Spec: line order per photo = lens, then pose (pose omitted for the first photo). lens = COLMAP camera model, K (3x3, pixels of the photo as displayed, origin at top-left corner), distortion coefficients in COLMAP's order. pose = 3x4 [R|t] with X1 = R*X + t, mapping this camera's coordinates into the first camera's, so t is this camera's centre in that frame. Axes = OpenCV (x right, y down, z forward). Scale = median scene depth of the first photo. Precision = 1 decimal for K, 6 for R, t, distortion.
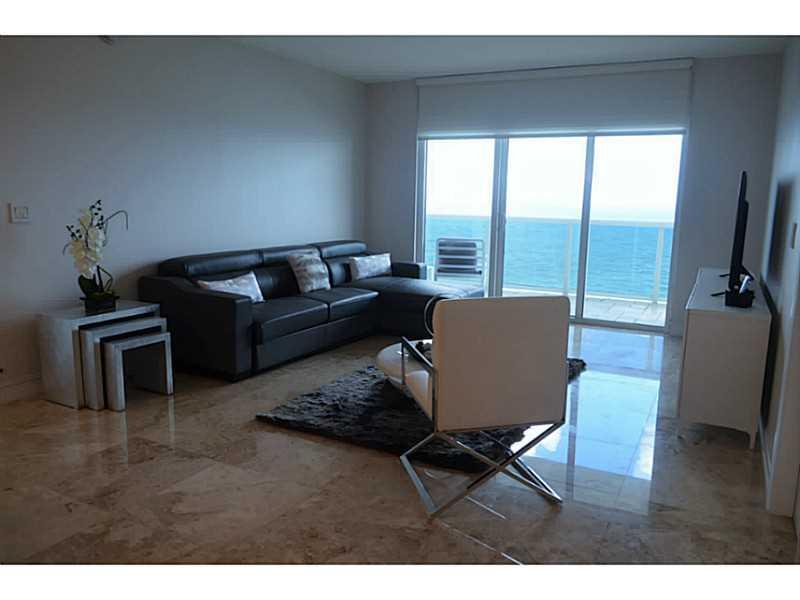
lens RADIAL K [[621.4, 0, 412.2], [0, 621.4, 302.5], [0, 0, 1]] dist [-0.005171, 0.000496]
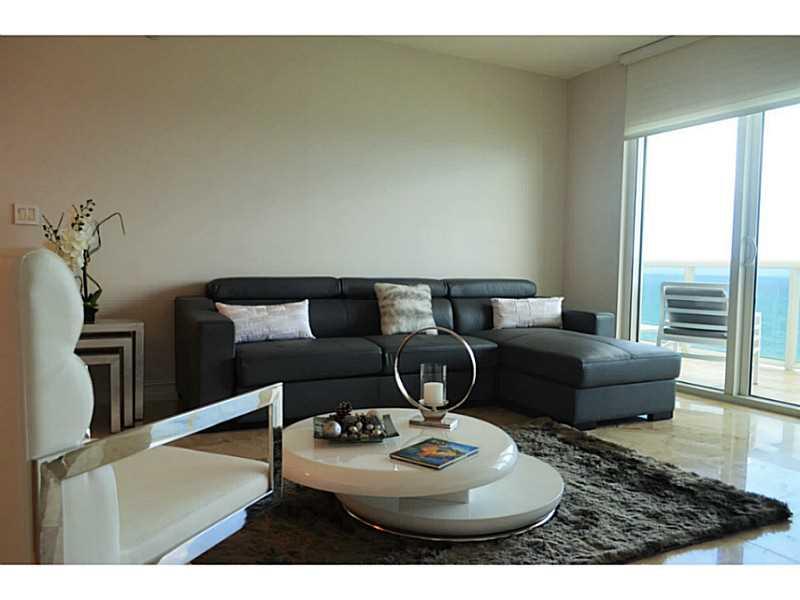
lens RADIAL K [[621.4, 0, 412.2], [0, 621.4, 302.5], [0, 0, 1]] dist [-0.005171, 0.000496]
pose [[0.815821, 0.029551, -0.577549, 0.267509], [-0.101928, 0.990406, -0.093304, 0.012060], [0.569251, 0.134988, 0.811007, 0.378883]]
